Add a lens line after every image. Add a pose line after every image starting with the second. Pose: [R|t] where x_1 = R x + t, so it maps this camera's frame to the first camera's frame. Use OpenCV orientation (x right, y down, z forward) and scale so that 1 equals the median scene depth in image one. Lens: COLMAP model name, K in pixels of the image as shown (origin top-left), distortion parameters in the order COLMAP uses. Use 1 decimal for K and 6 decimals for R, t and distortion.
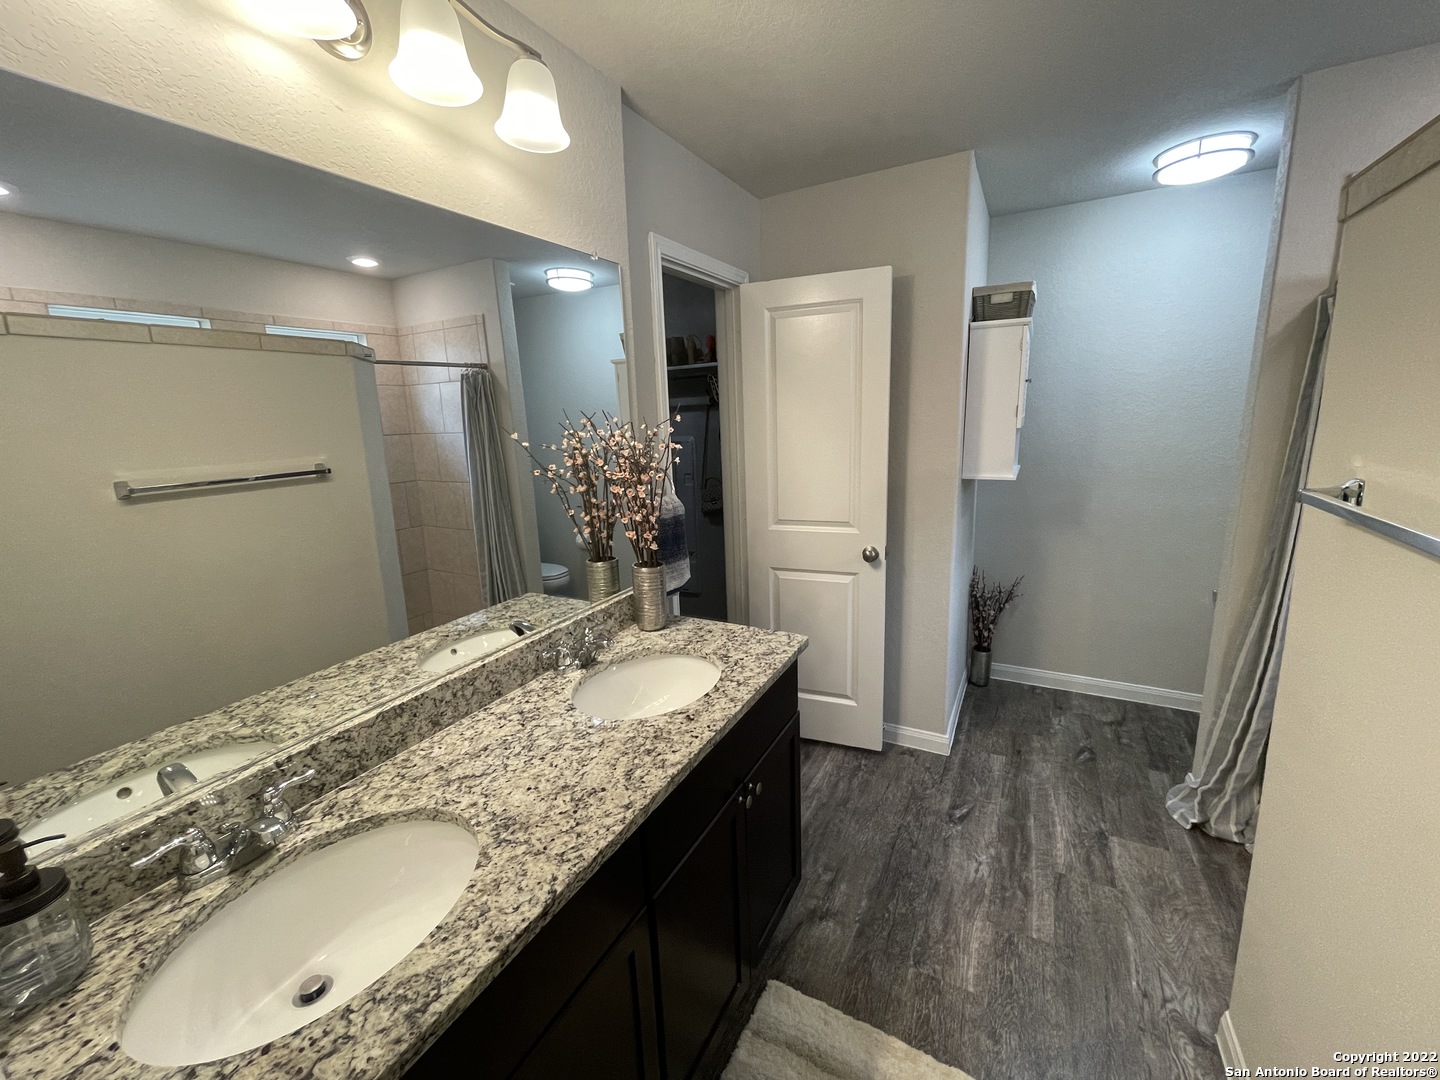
lens RADIAL K [[584.6, 0, 714.2], [0, 584.6, 544.8], [0, 0, 1]] dist [-0.000850, -0.000221]
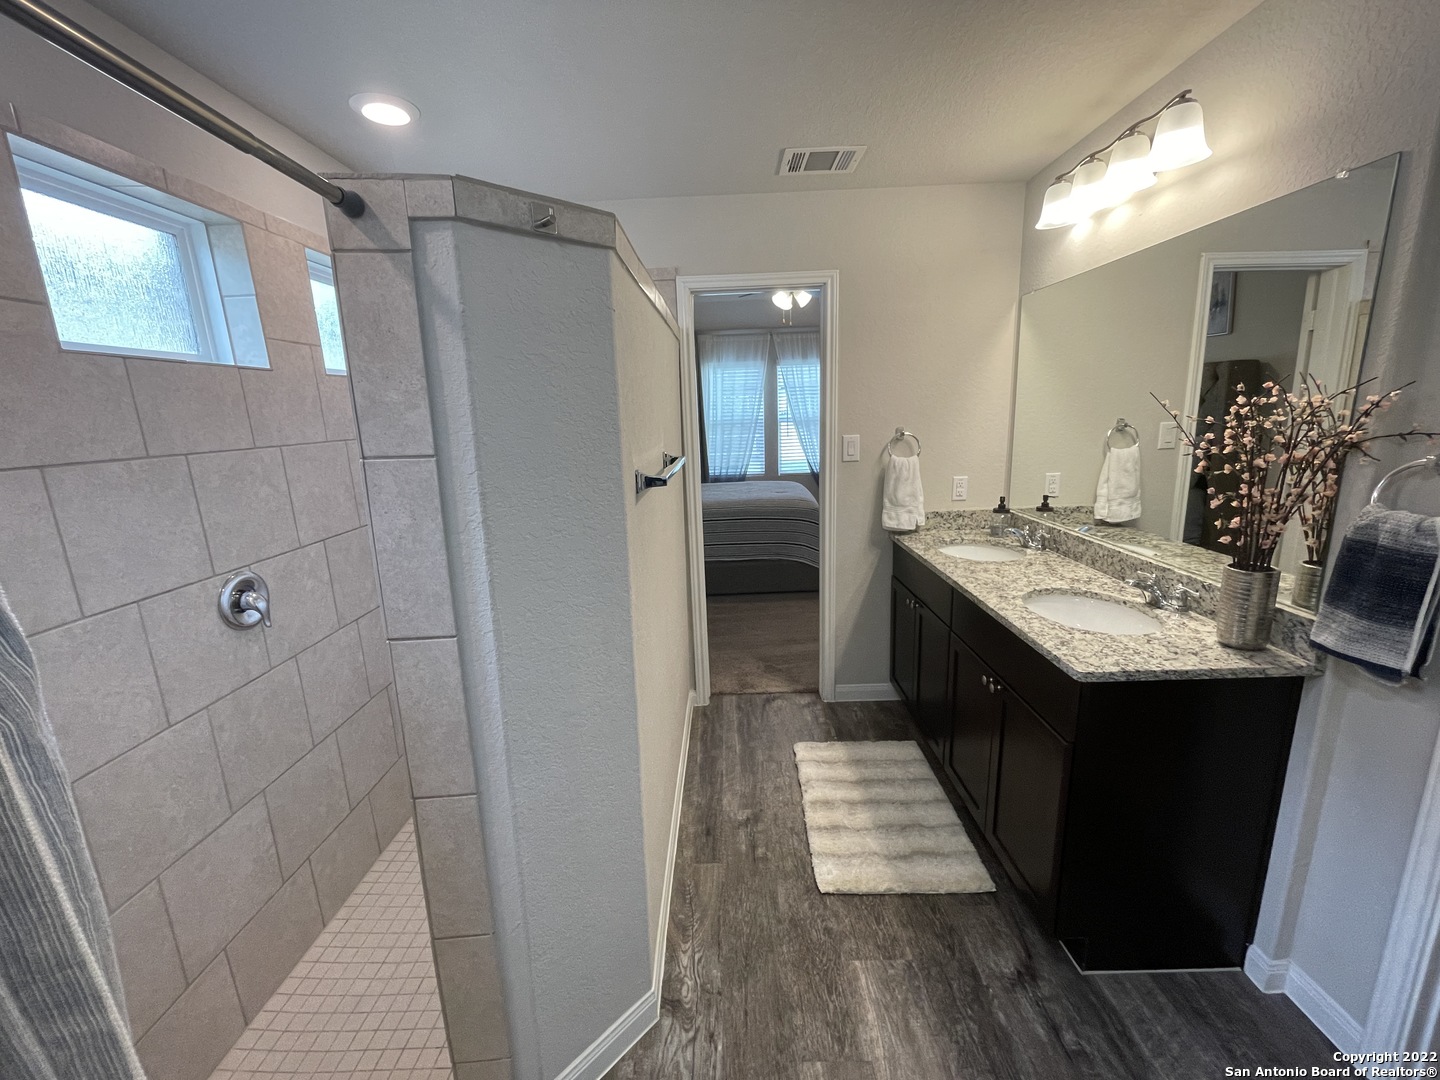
lens RADIAL K [[584.6, 0, 728.3], [0, 584.6, 535.5], [0, 0, 1]] dist [-0.000850, -0.000221]
pose [[-0.872184, 0.173718, -0.457294, 1.018045], [-0.035791, 0.909653, 0.413825, -0.365534], [0.487867, 0.377298, -0.787167, 1.470134]]
